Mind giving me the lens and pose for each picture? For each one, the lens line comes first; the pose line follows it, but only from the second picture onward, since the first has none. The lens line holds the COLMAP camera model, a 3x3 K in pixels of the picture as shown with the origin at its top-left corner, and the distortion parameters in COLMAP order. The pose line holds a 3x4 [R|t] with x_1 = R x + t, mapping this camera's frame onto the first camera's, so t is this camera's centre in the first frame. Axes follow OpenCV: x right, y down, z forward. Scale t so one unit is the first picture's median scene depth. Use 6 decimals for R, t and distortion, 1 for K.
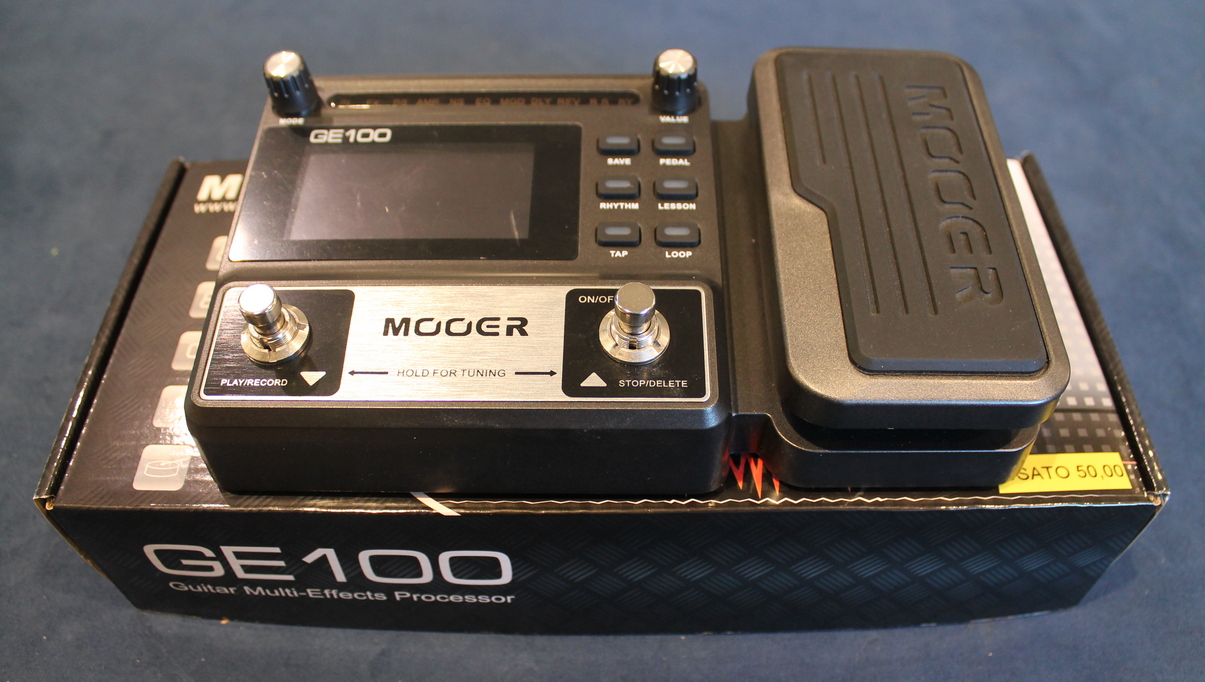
lens RADIAL K [[938.6, 0, 605.3], [0, 938.6, 349.6], [0, 0, 1]] dist [-0.092624, 0.001650]
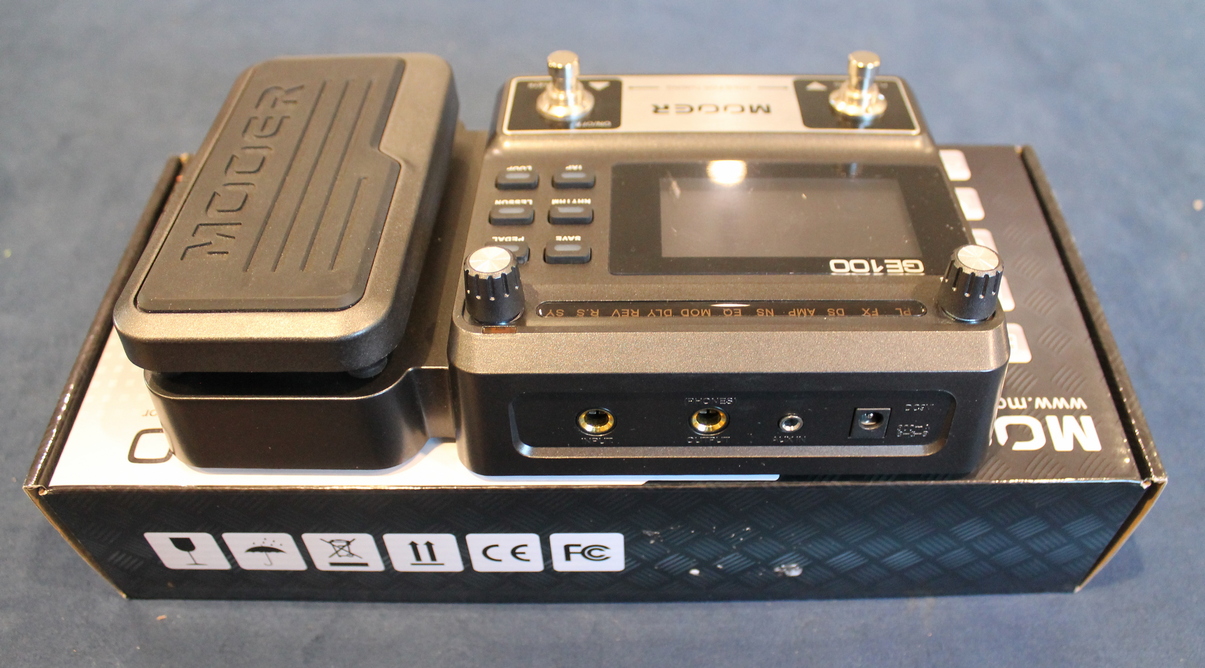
lens RADIAL K [[1051.7, 0, 613.6], [0, 1051.7, 333.8], [0, 0, 1]] dist [-0.169816, -0.003011]
pose [[-0.999819, 0.004940, 0.018384, -0.054867], [0.017277, -0.169932, 0.985304, -1.383719], [0.007991, 0.985443, 0.169816, 1.034378]]
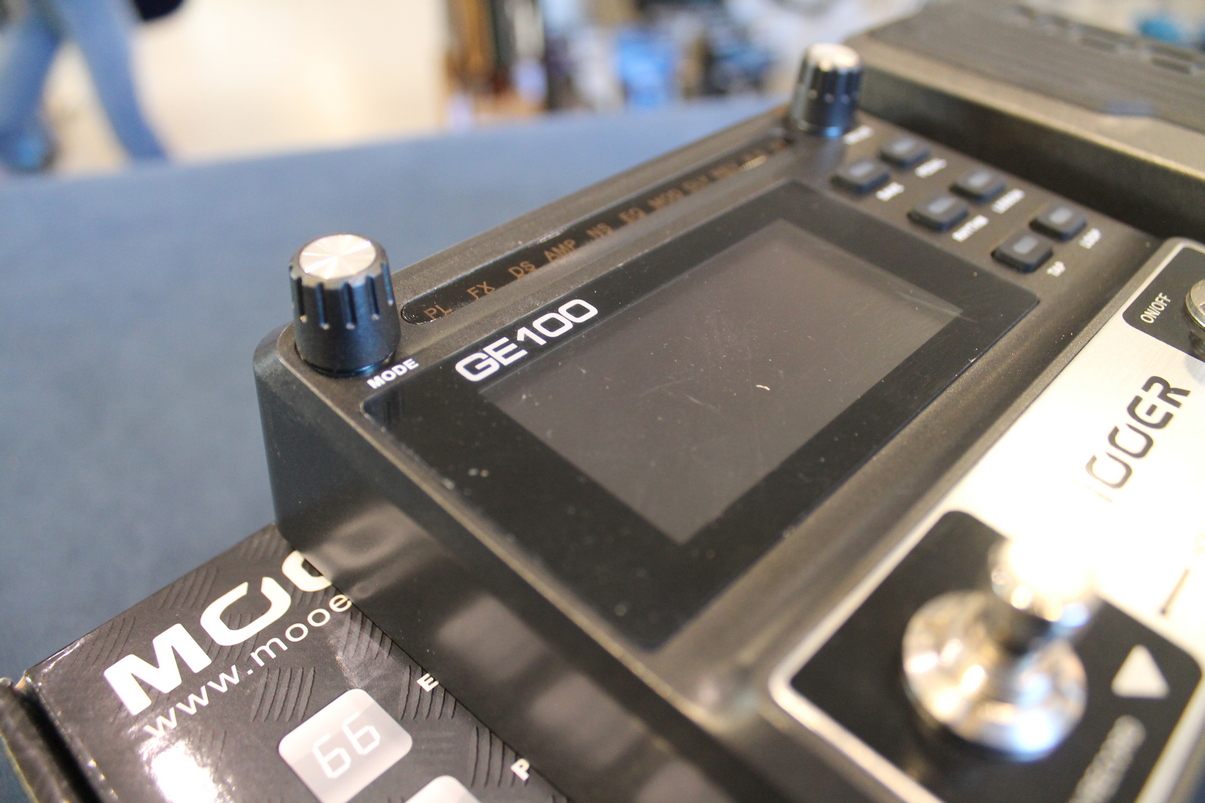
lens RADIAL K [[958.3, 0, 598.7], [0, 958.3, 400.7], [0, 0, 1]] dist [-0.140782, 0.018573]
pose [[0.696046, -0.442771, 0.565220, -0.624616], [0.576103, 0.814234, -0.071609, -0.171913], [-0.428515, 0.375468, 0.821826, 0.686382]]
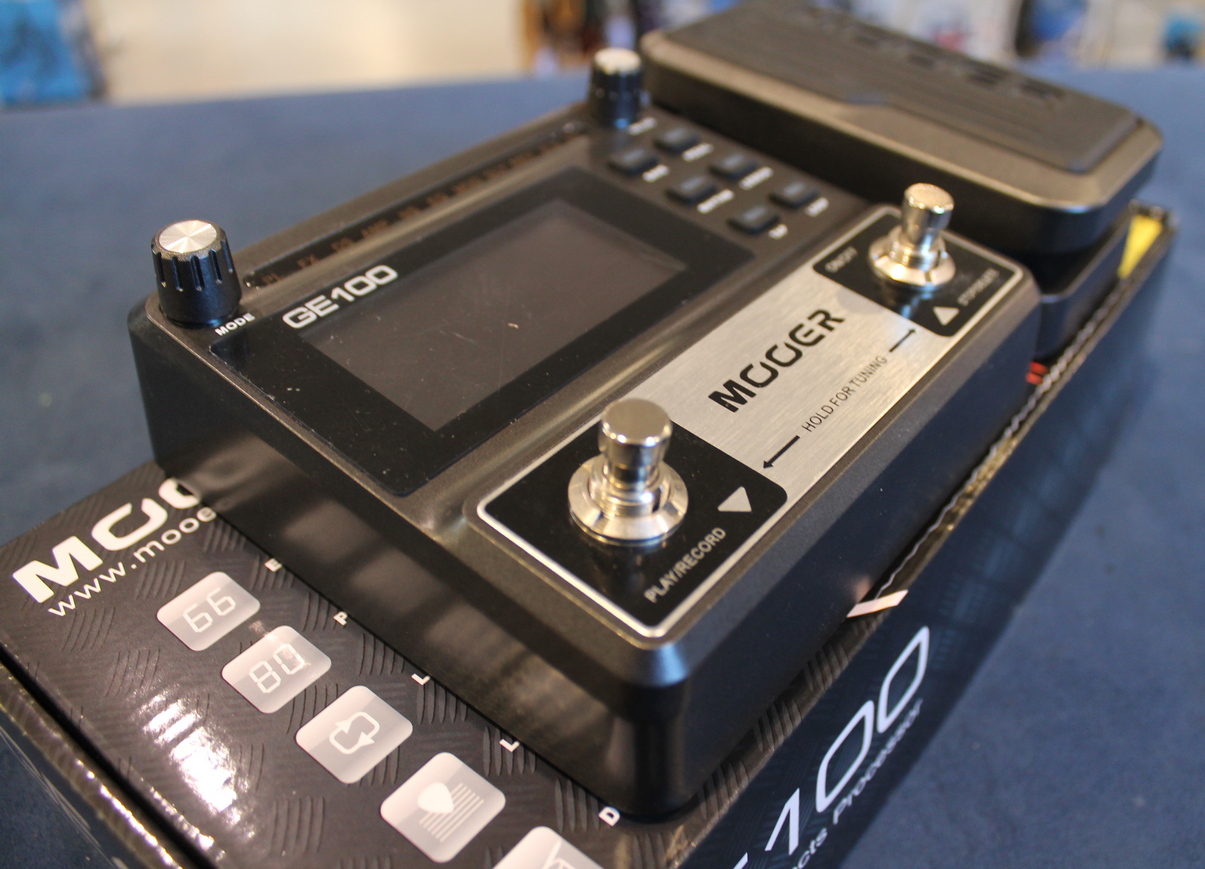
lens RADIAL K [[1055.6, 0, 651.5], [0, 1055.6, 420.4], [0, 0, 1]] dist [-0.152207, 0.073925]
pose [[0.617038, -0.478494, 0.624746, -0.718045], [0.607093, 0.794580, 0.008967, -0.051091], [-0.500701, 0.373746, 0.780777, 0.442311]]
